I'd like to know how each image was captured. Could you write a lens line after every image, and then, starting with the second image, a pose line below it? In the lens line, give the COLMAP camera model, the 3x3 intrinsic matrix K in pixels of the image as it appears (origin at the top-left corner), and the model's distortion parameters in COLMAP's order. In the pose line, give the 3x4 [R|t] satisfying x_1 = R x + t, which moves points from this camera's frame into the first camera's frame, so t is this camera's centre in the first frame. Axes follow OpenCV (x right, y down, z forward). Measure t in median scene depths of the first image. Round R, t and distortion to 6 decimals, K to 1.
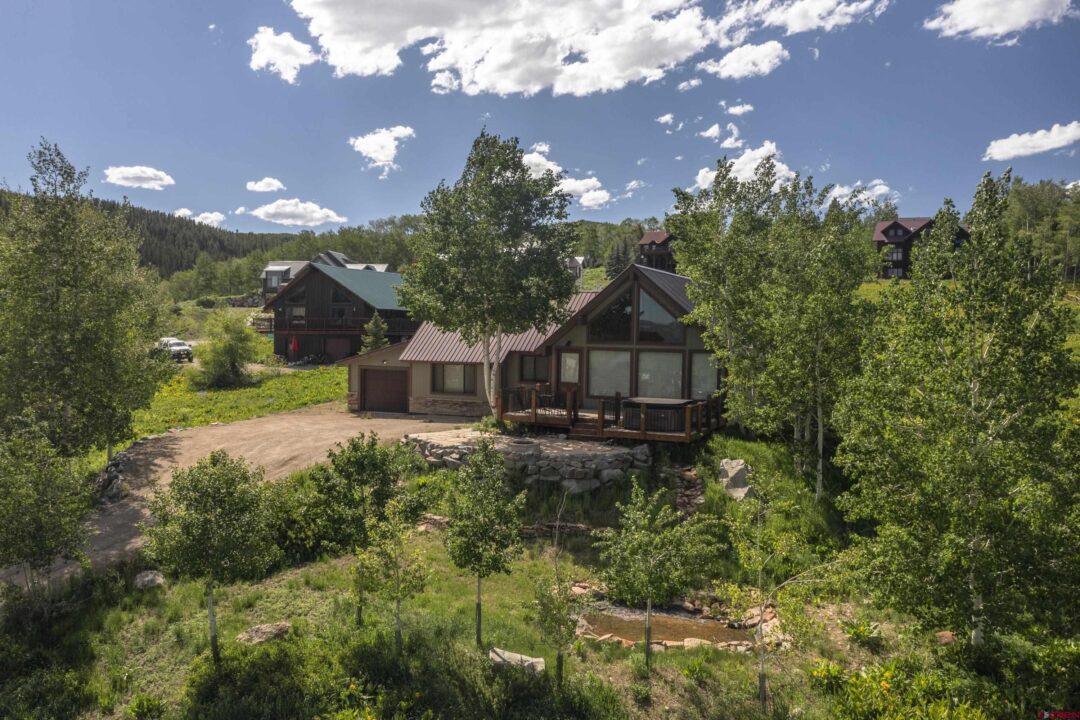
lens RADIAL K [[851.0, 0, 543.0], [0, 851.0, 304.4], [0, 0, 1]] dist [-0.042081, -0.001515]
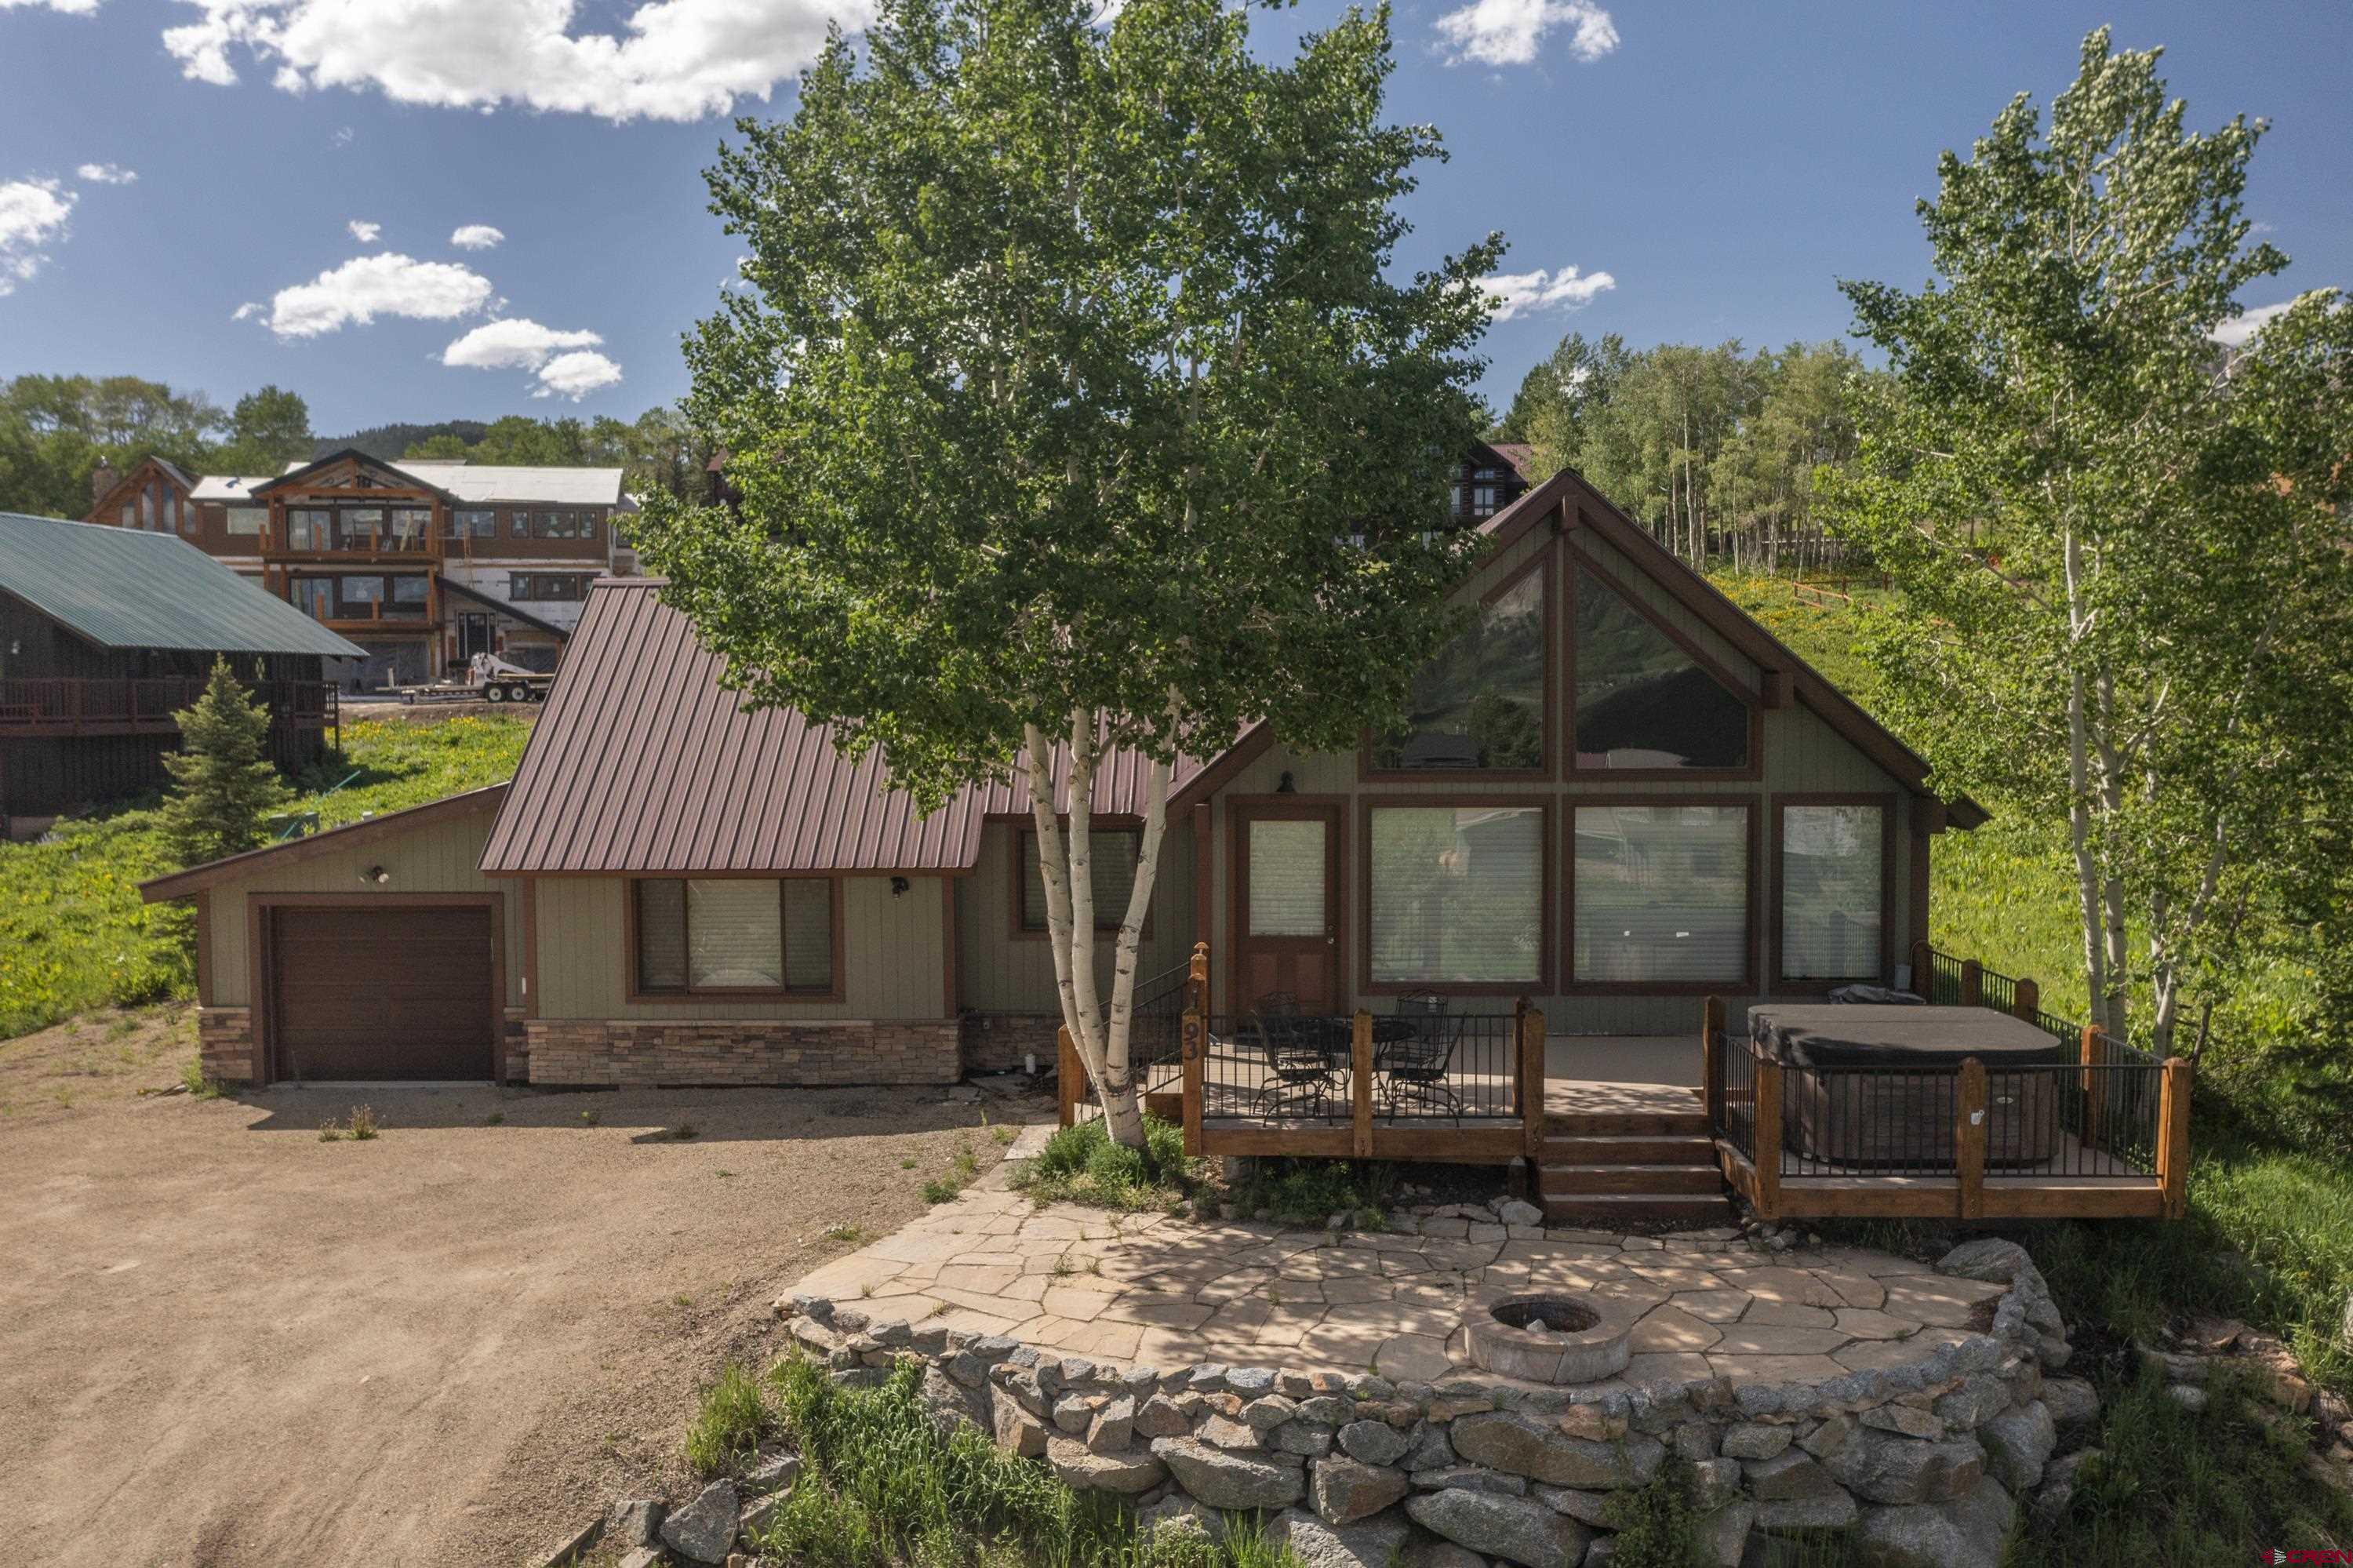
lens RADIAL K [[1886.7, 0, 1176.5], [0, 1886.7, 784.0], [0, 0, 1]] dist [-0.022201, 0.004095]
pose [[0.918159, -0.041068, 0.394077, -0.155128], [0.006969, 0.996134, 0.087572, -0.002029], [-0.396150, -0.077659, 0.914896, 0.356311]]
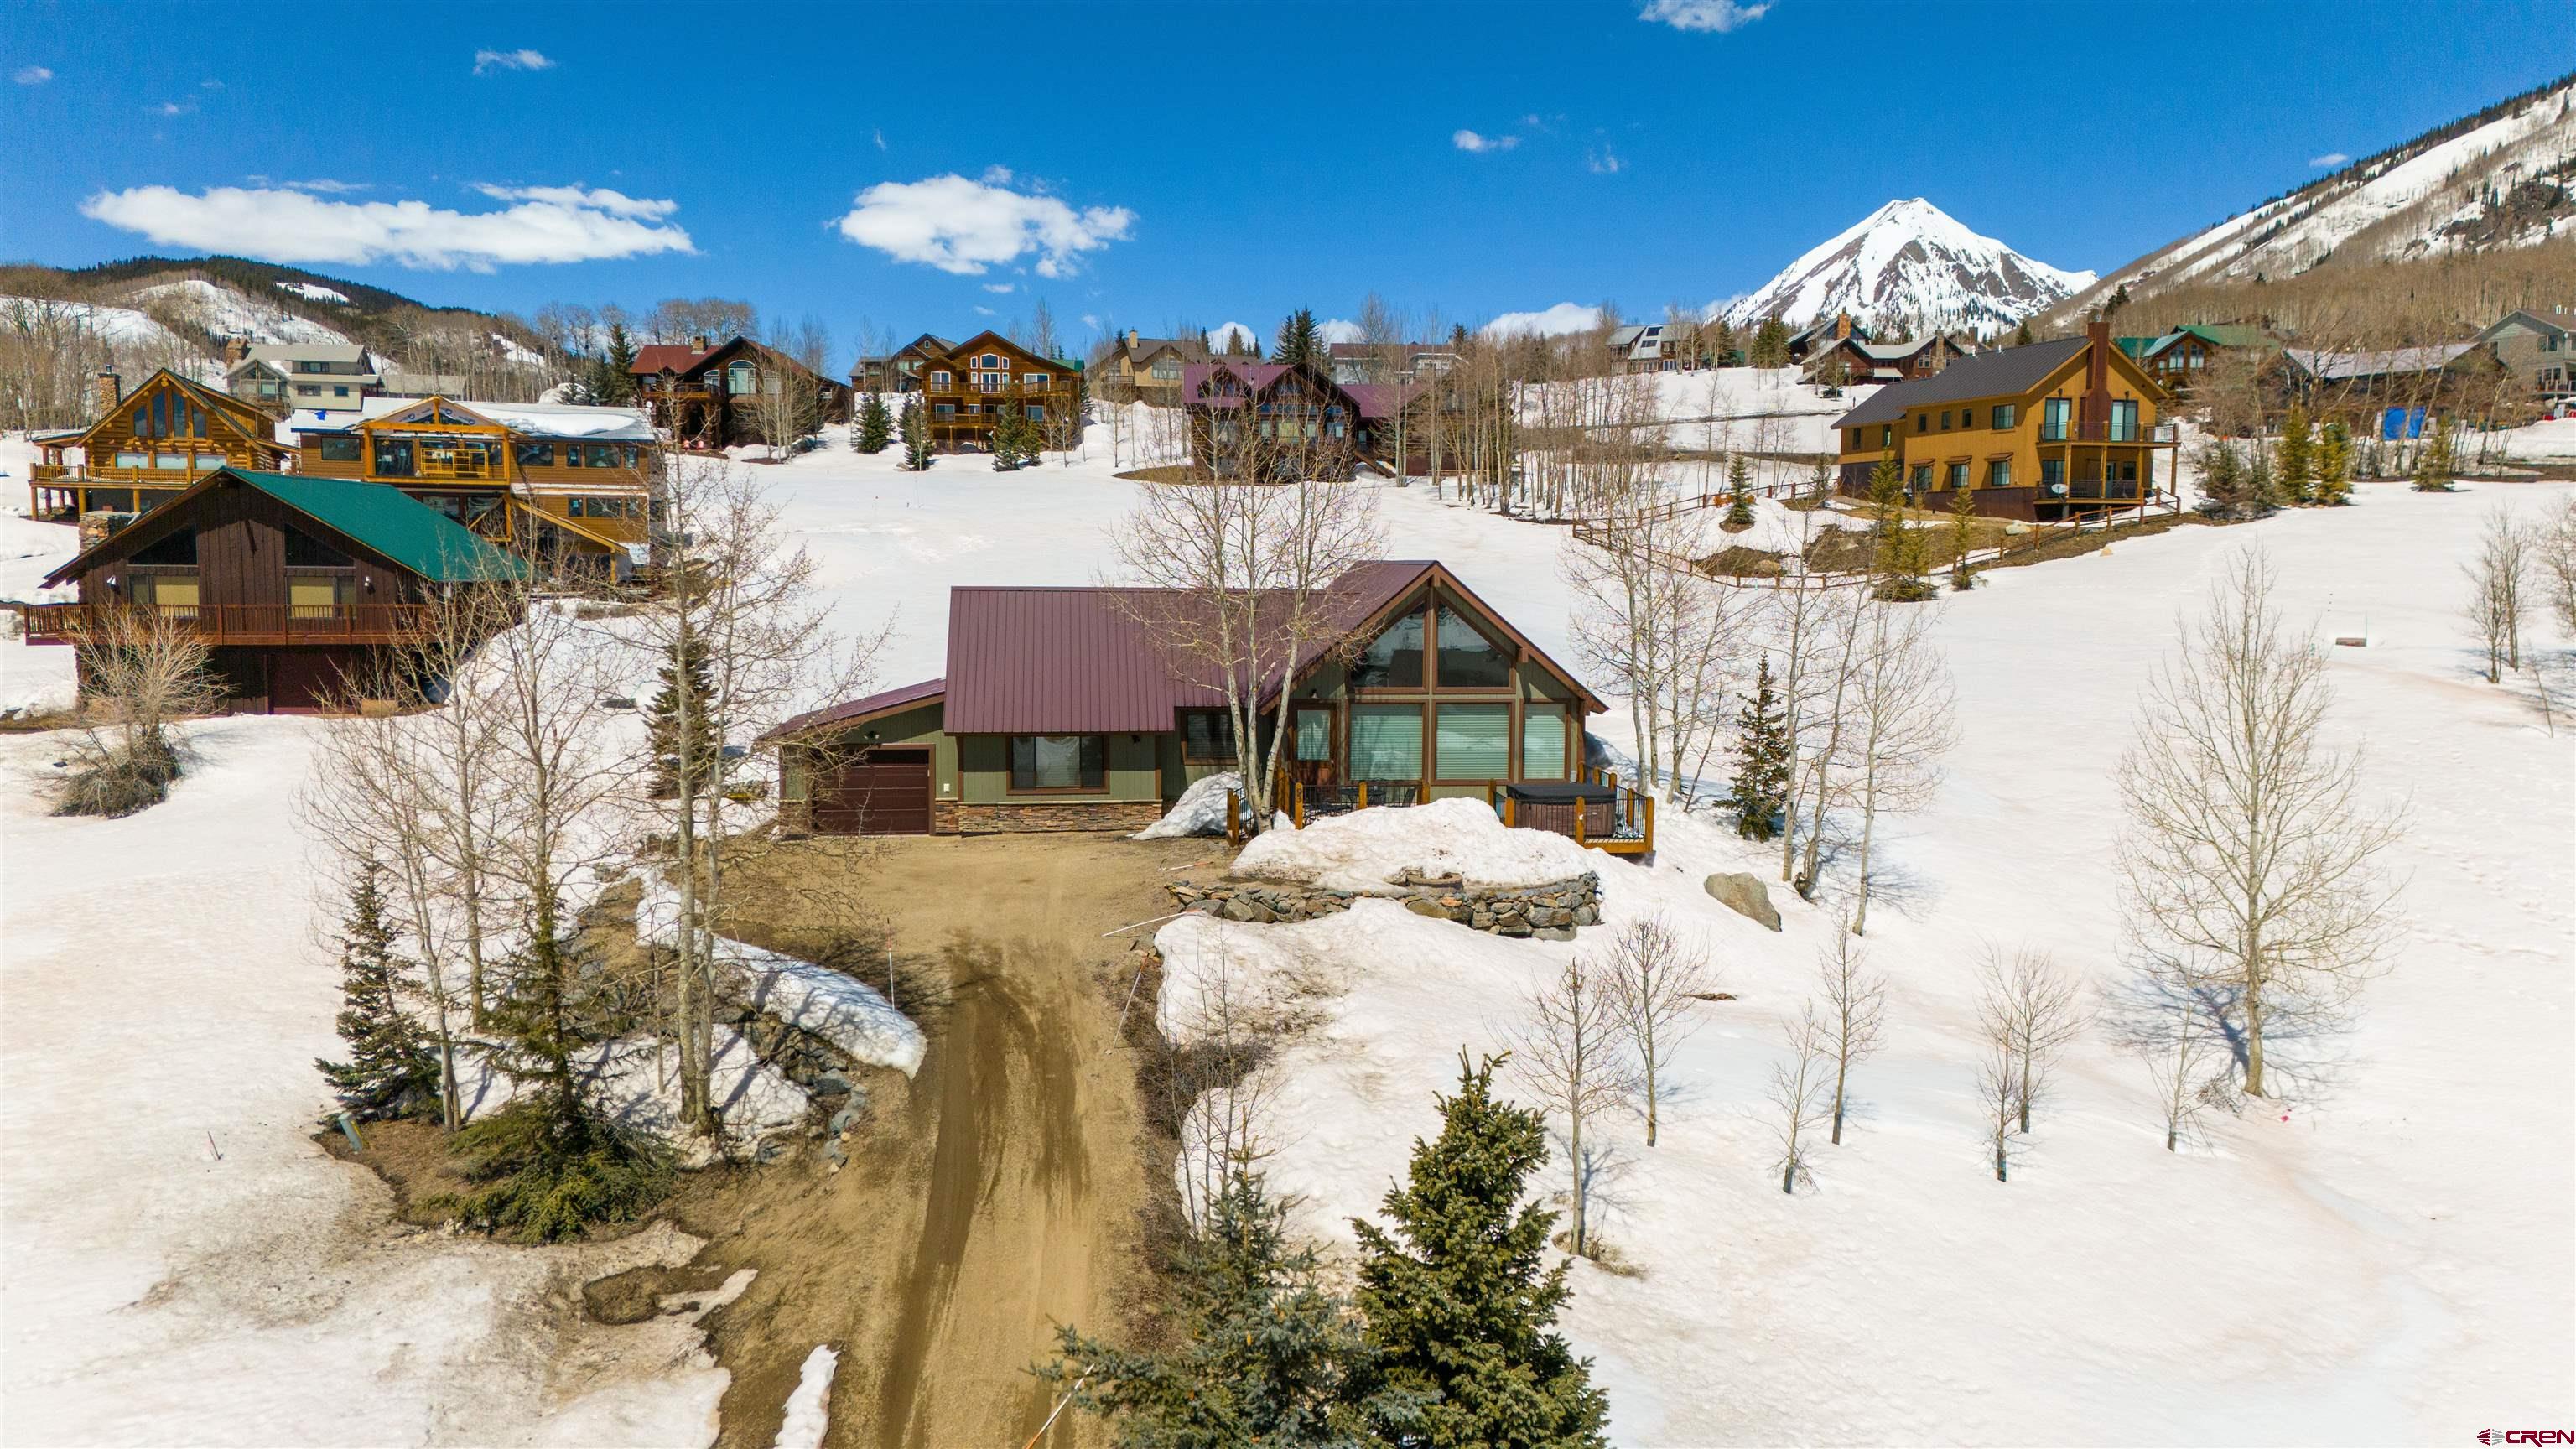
lens RADIAL K [[1847.4, 0, 1288.0], [0, 1847.4, 724.5], [0, 0, 1]] dist [0.165829, -0.346636]
pose [[0.848360, -0.059115, 0.526109, -0.457210], [-0.008680, 0.992060, 0.125466, -0.064345], [-0.529349, -0.111007, 0.841111, -0.034213]]
